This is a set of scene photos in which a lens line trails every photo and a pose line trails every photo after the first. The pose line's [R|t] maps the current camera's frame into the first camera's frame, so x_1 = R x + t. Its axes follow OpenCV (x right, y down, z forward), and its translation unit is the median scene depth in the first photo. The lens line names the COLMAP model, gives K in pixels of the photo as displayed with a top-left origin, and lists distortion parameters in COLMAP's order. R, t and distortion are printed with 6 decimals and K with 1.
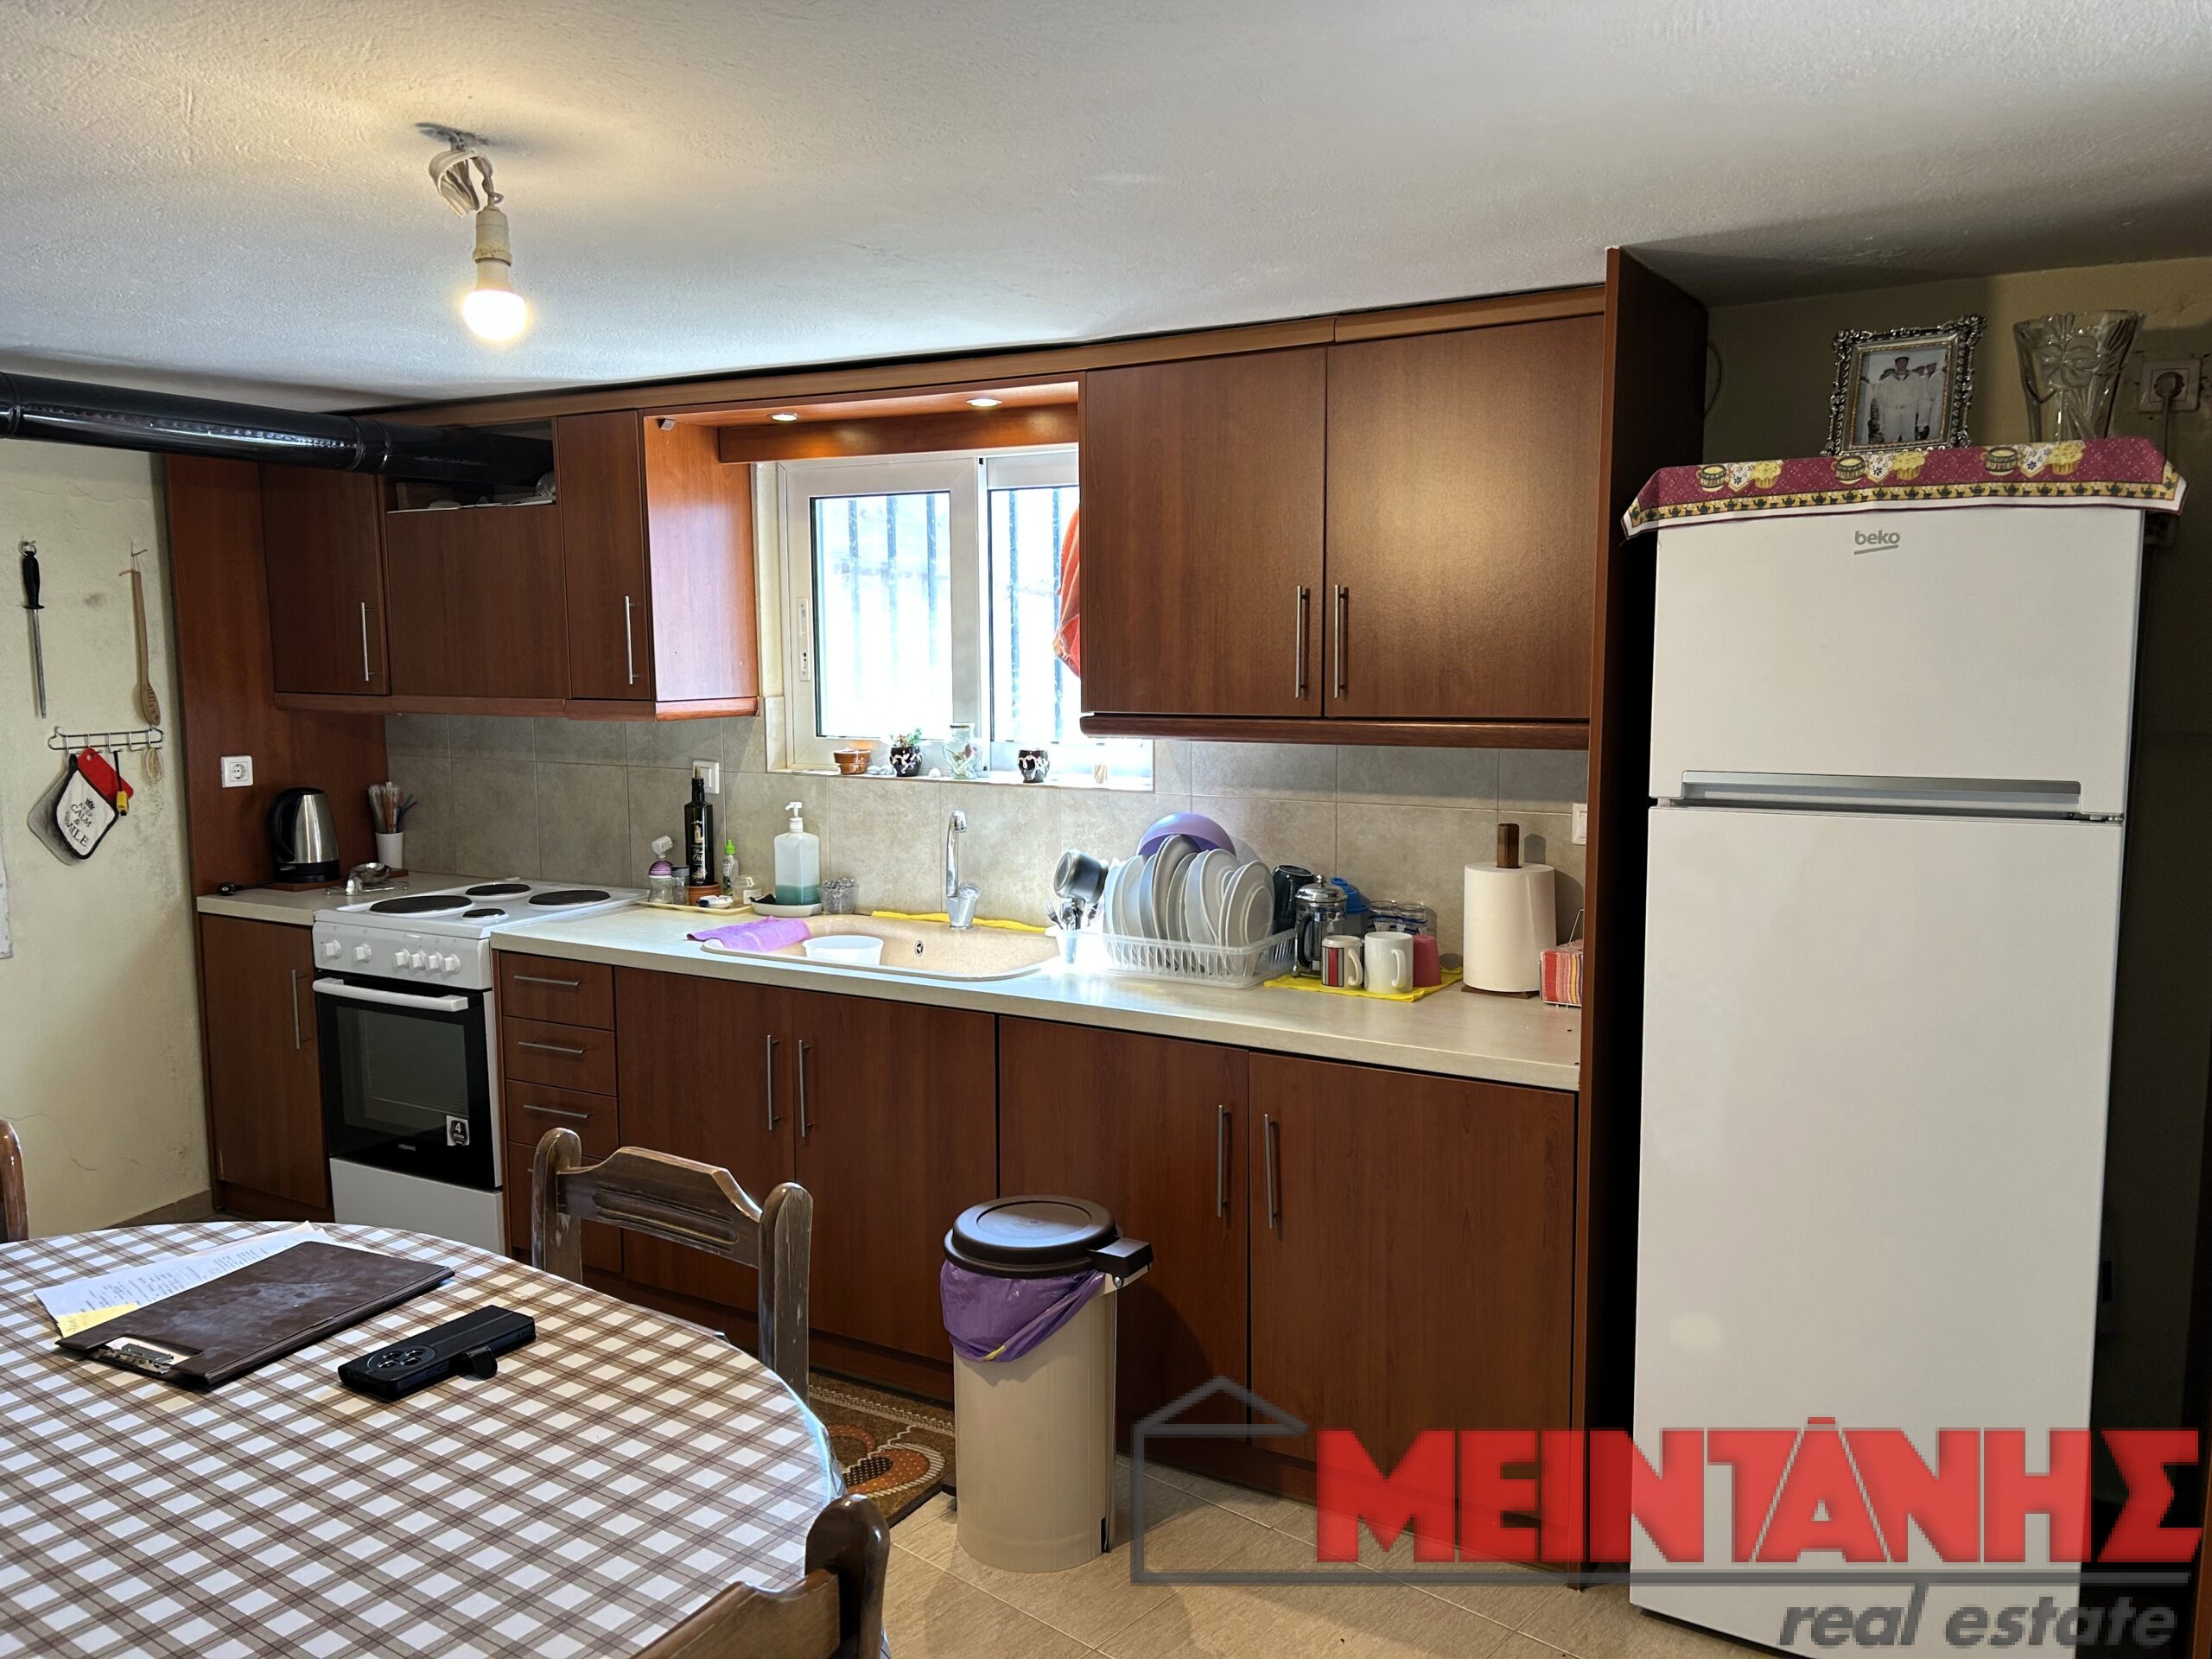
lens RADIAL K [[1666.0, 0, 1110.7], [0, 1666.0, 830.2], [0, 0, 1]] dist [0.025073, -0.018496]
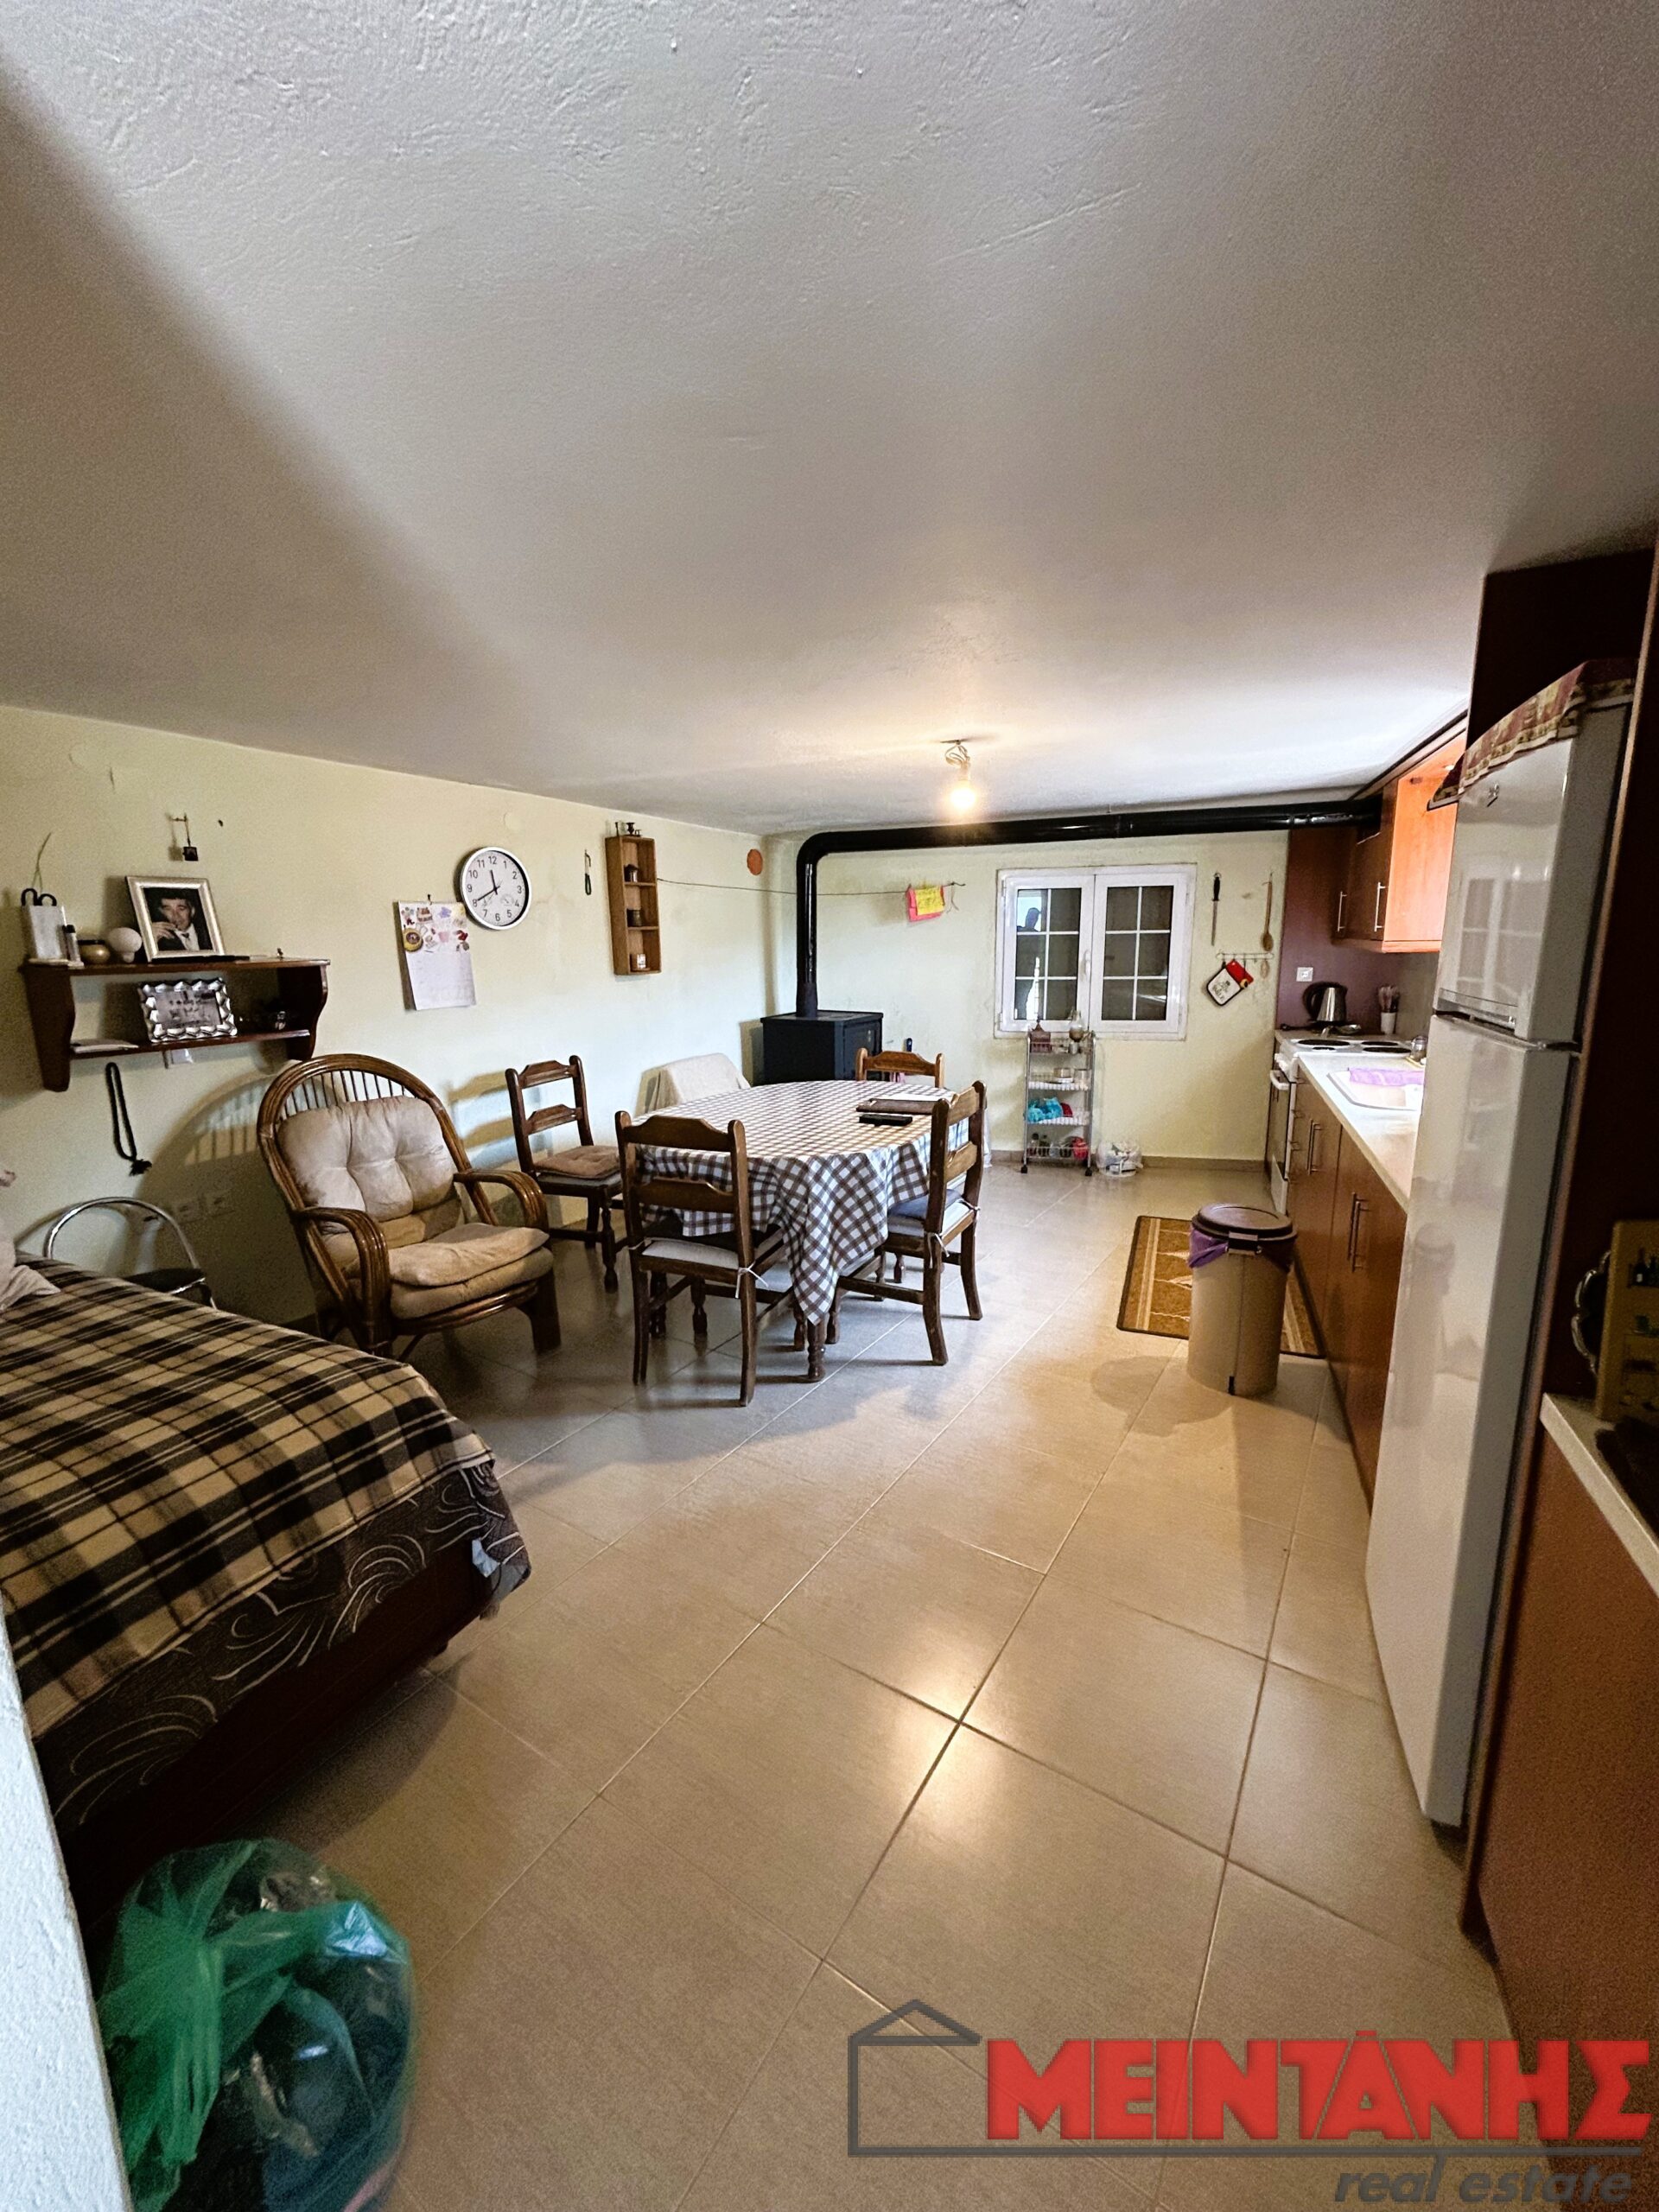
lens RADIAL K [[888.2, 0, 840.3], [0, 888.2, 1104.3], [0, 0, 1]] dist [0.002897, -0.000768]
pose [[0.144390, 0.189909, -0.971126, 0.586486], [-0.100911, 0.979120, 0.176468, -0.014047], [0.984362, 0.072517, 0.160539, 0.265118]]
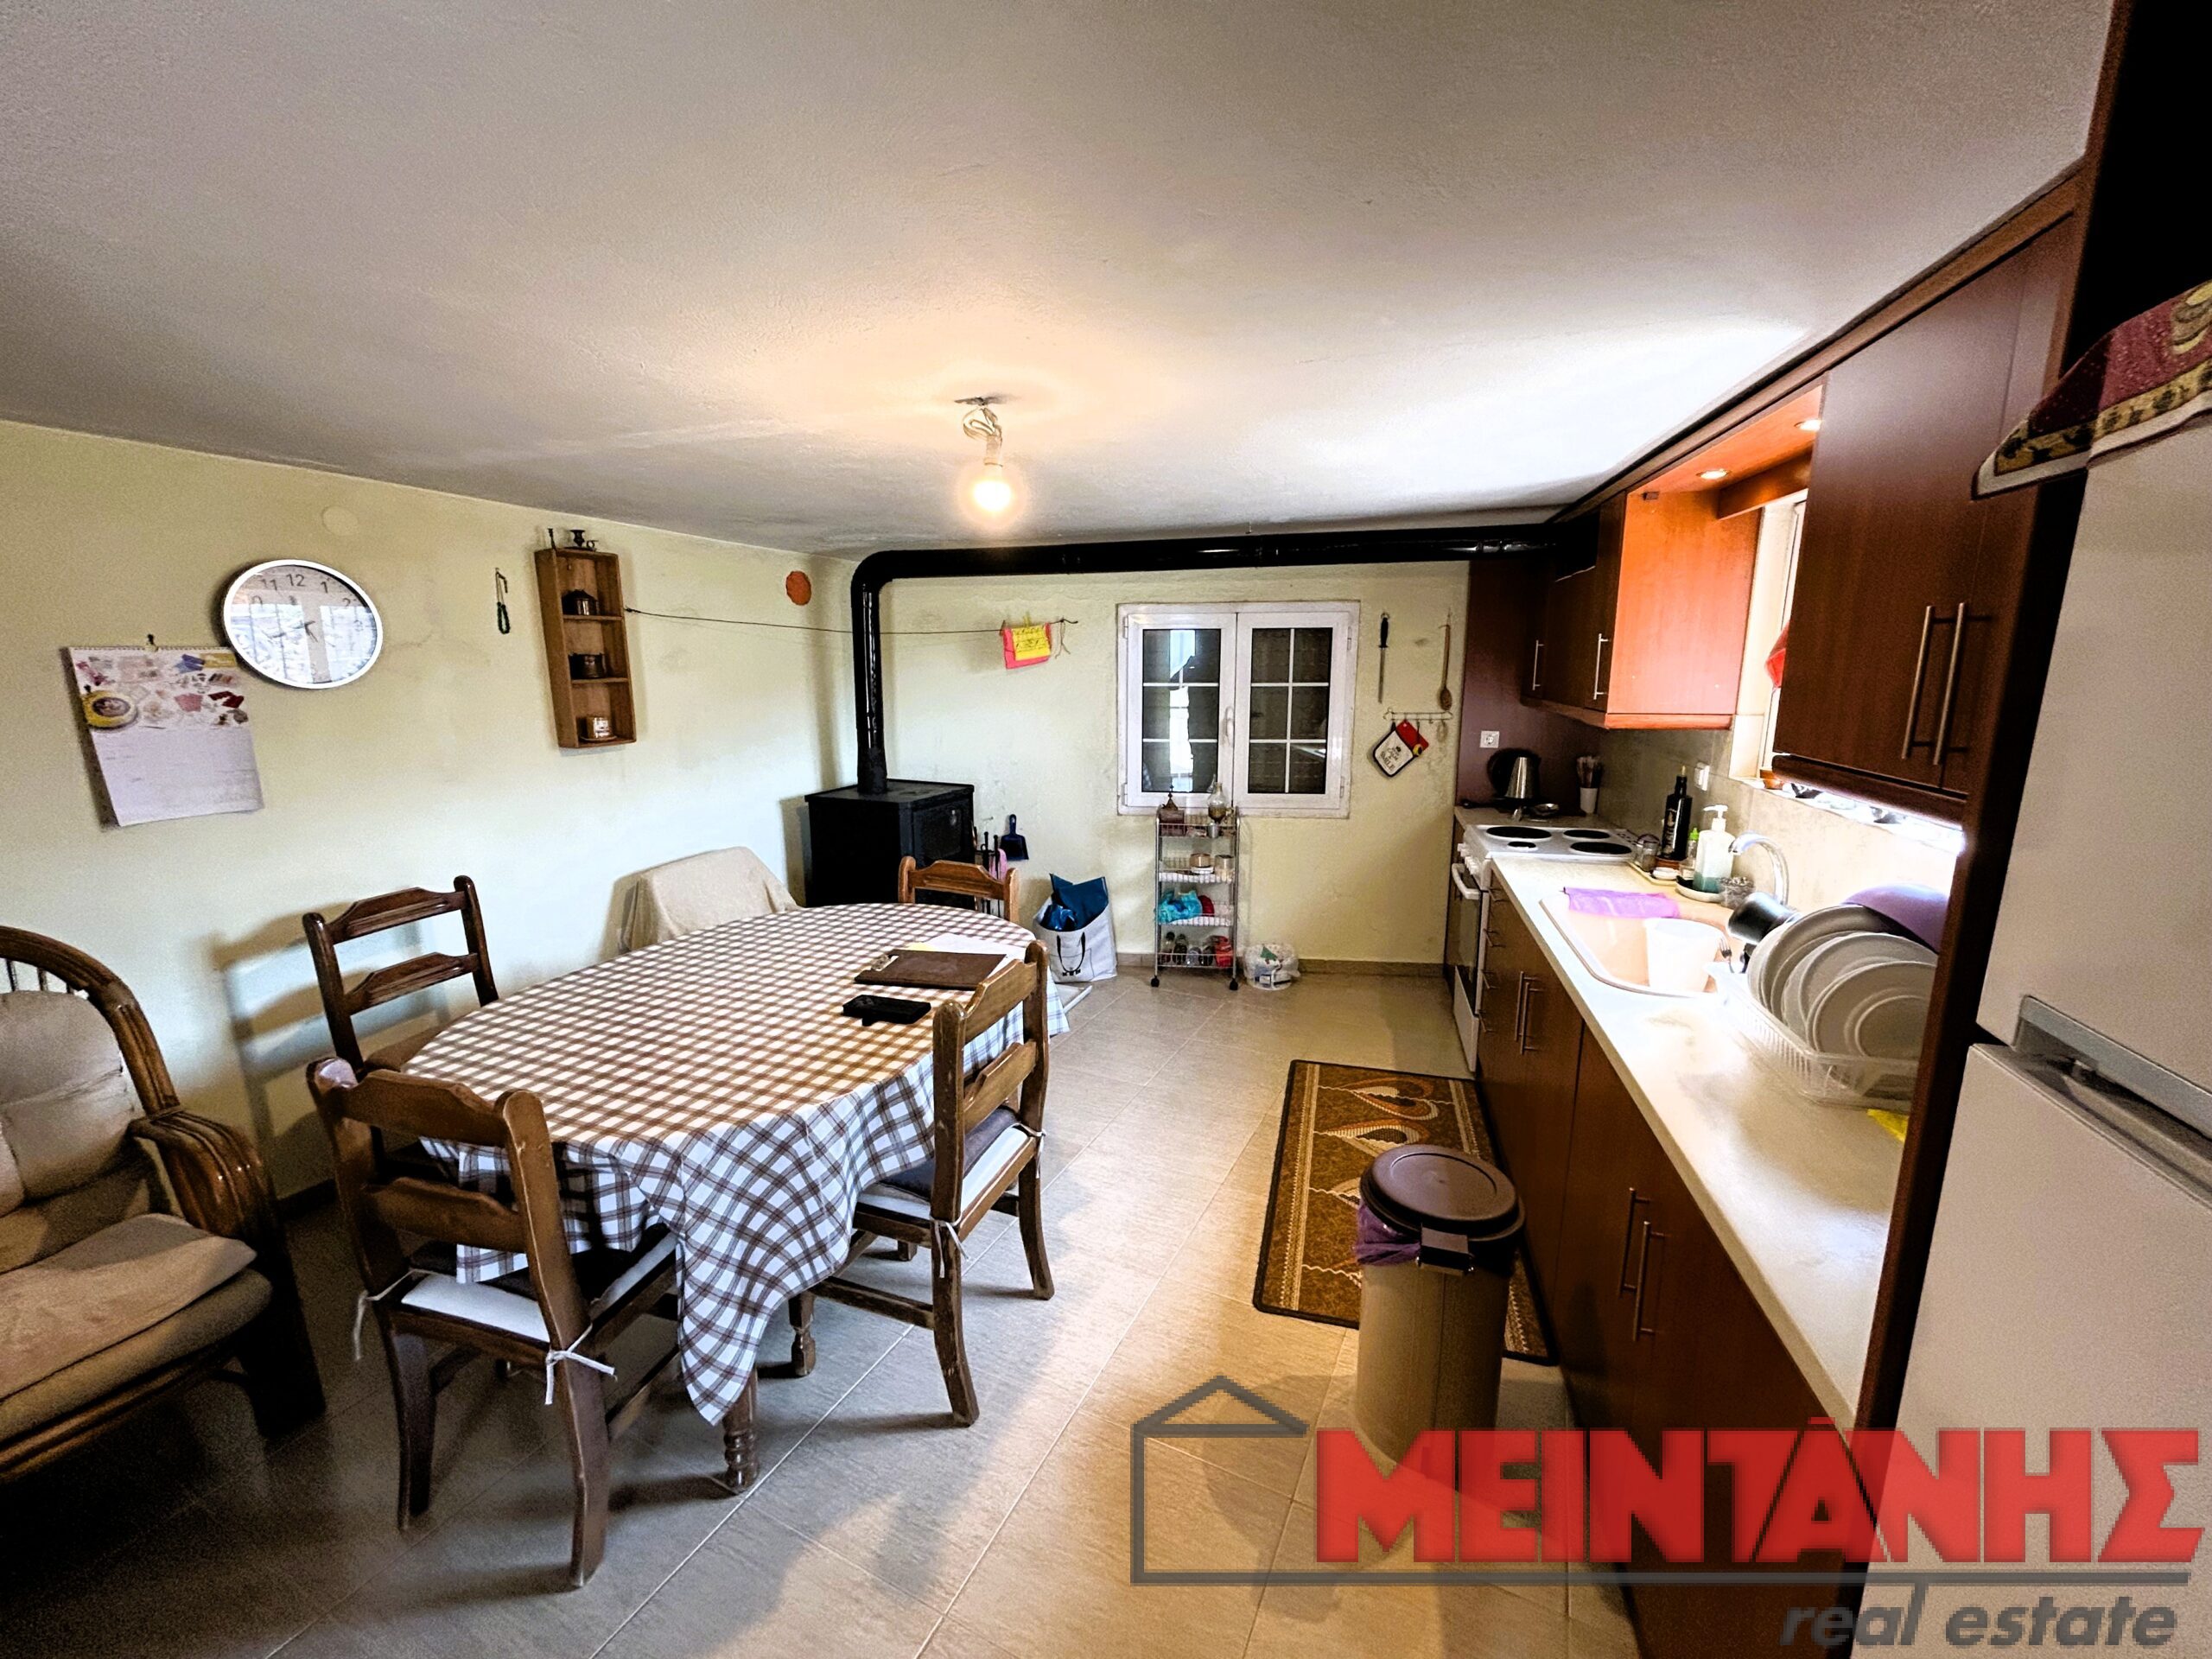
lens RADIAL K [[888.2, 0, 1111.4], [0, 888.2, 833.4], [0, 0, 1]] dist [0.002897, -0.000768]
pose [[0.250163, 0.190875, -0.949203, 0.308284], [-0.108107, 0.979751, 0.168526, -0.057515], [0.962149, 0.060457, 0.265732, 0.416007]]
